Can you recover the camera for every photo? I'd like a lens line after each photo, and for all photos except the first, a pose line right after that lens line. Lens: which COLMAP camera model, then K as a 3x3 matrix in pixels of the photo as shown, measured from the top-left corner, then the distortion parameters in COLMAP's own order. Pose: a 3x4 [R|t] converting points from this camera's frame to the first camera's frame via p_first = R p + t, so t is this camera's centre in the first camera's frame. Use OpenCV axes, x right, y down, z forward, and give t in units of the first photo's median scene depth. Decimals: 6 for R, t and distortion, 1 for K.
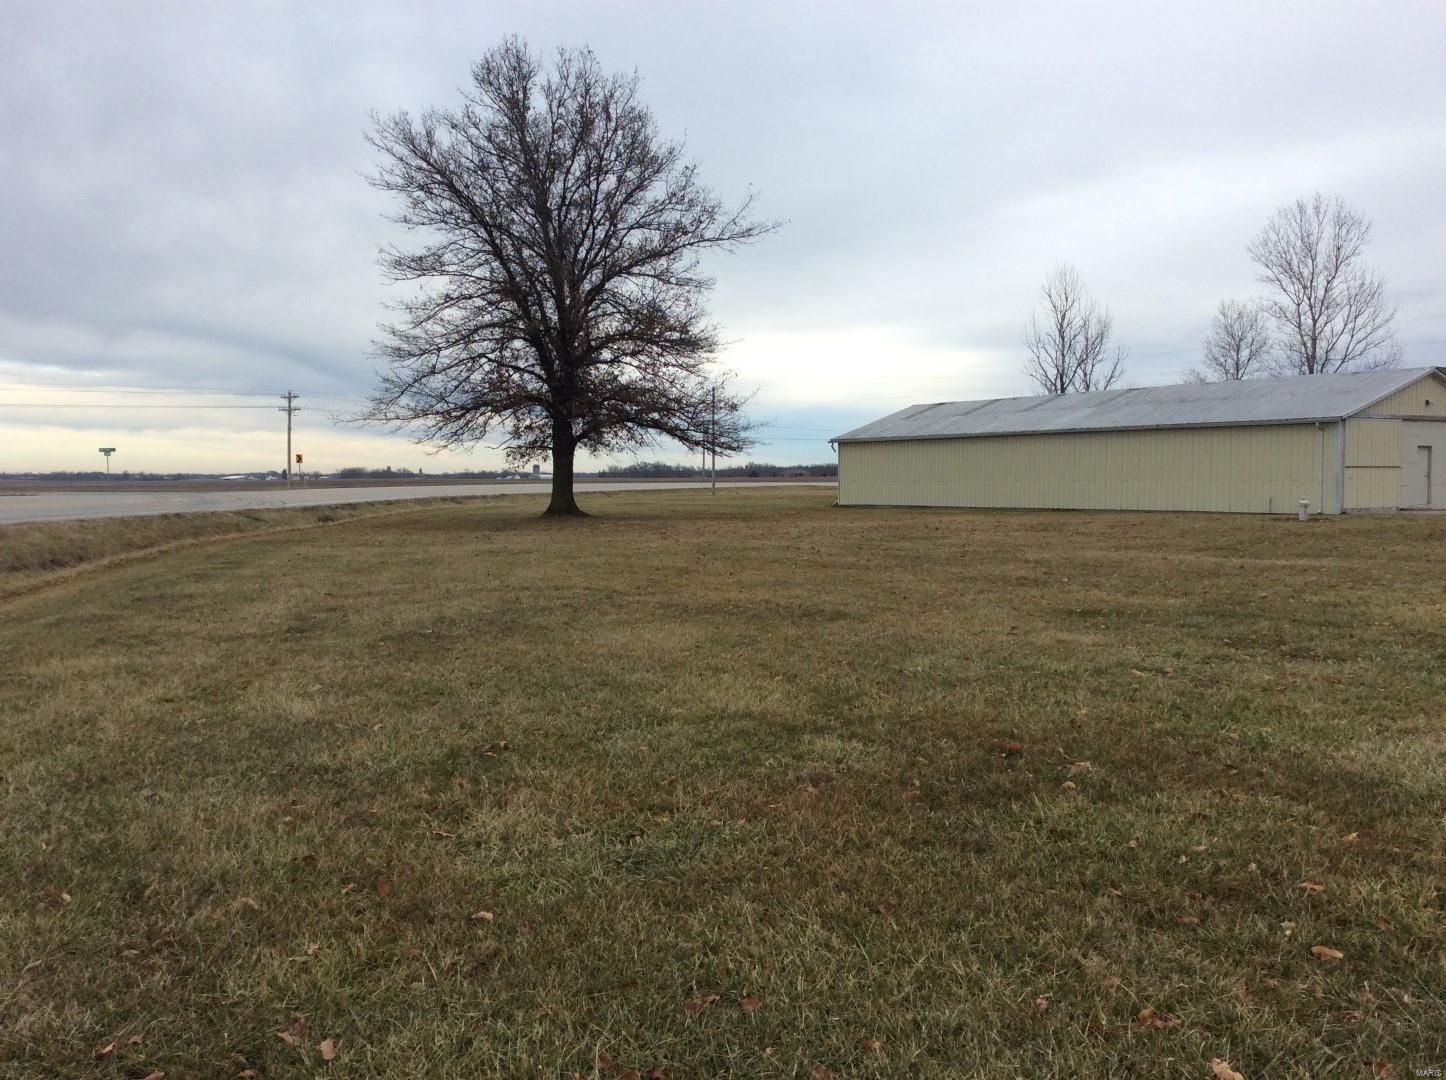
lens RADIAL K [[1323.0, 0, 715.6], [0, 1323.0, 552.6], [0, 0, 1]] dist [0.178081, -0.361690]
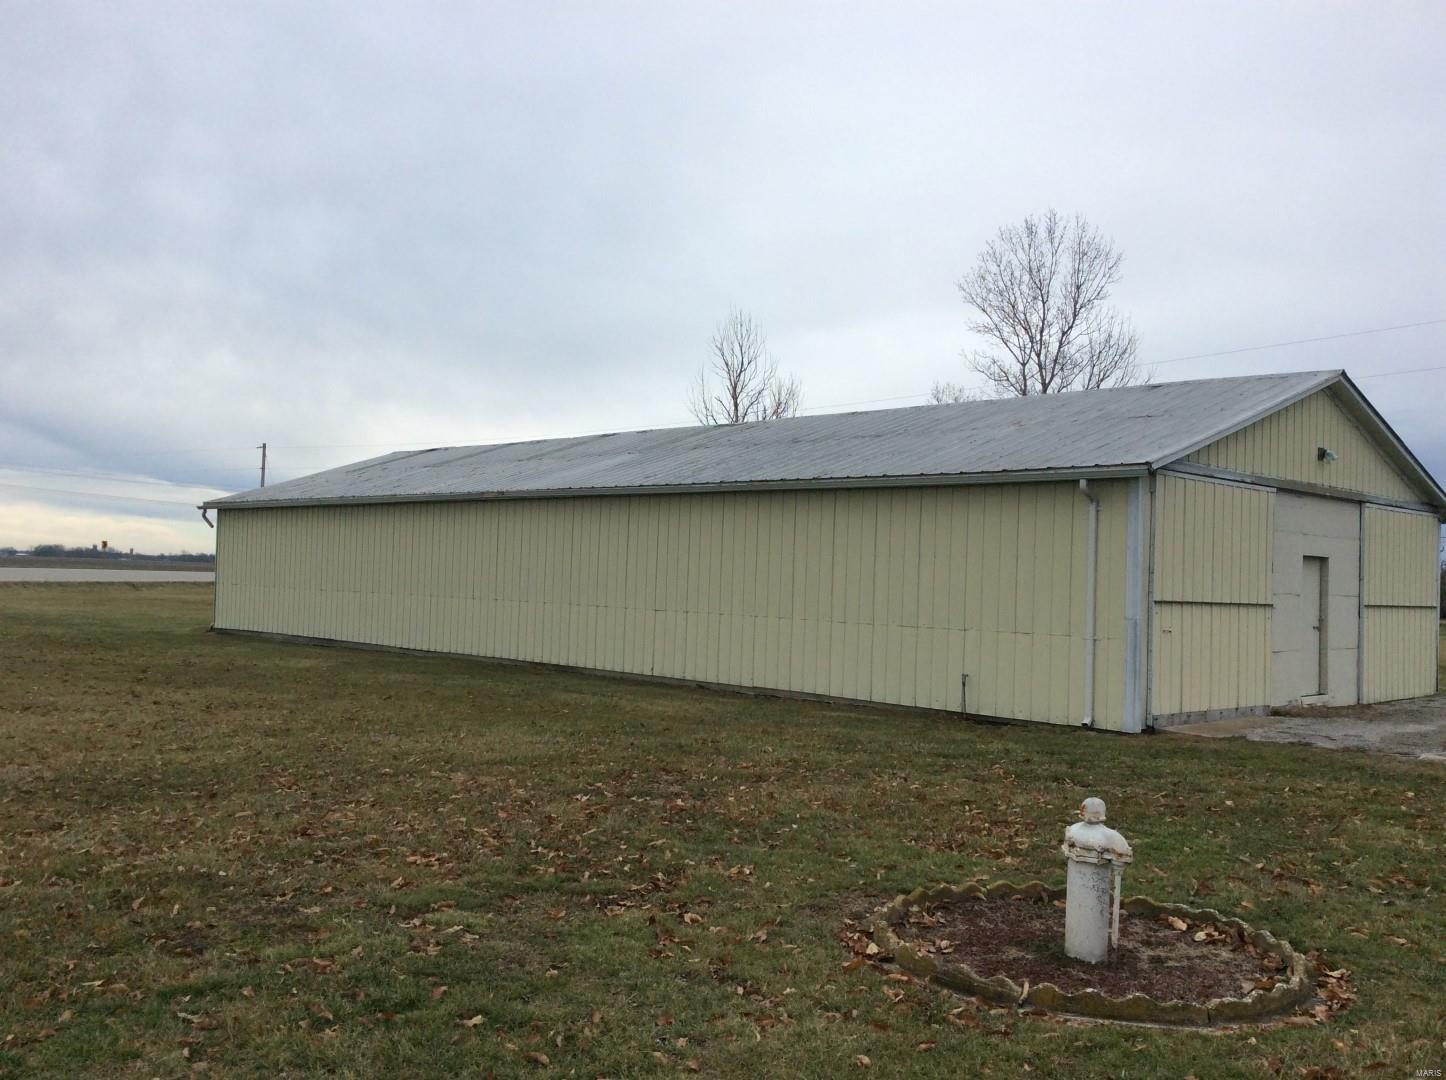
lens RADIAL K [[1323.0, 0, 715.6], [0, 1323.0, 552.6], [0, 0, 1]] dist [0.178081, -0.361690]
pose [[0.982423, 0.040208, 0.182287, 0.143731], [-0.026850, 0.996809, -0.075169, -0.023658], [-0.184728, 0.068953, 0.980368, 0.338397]]
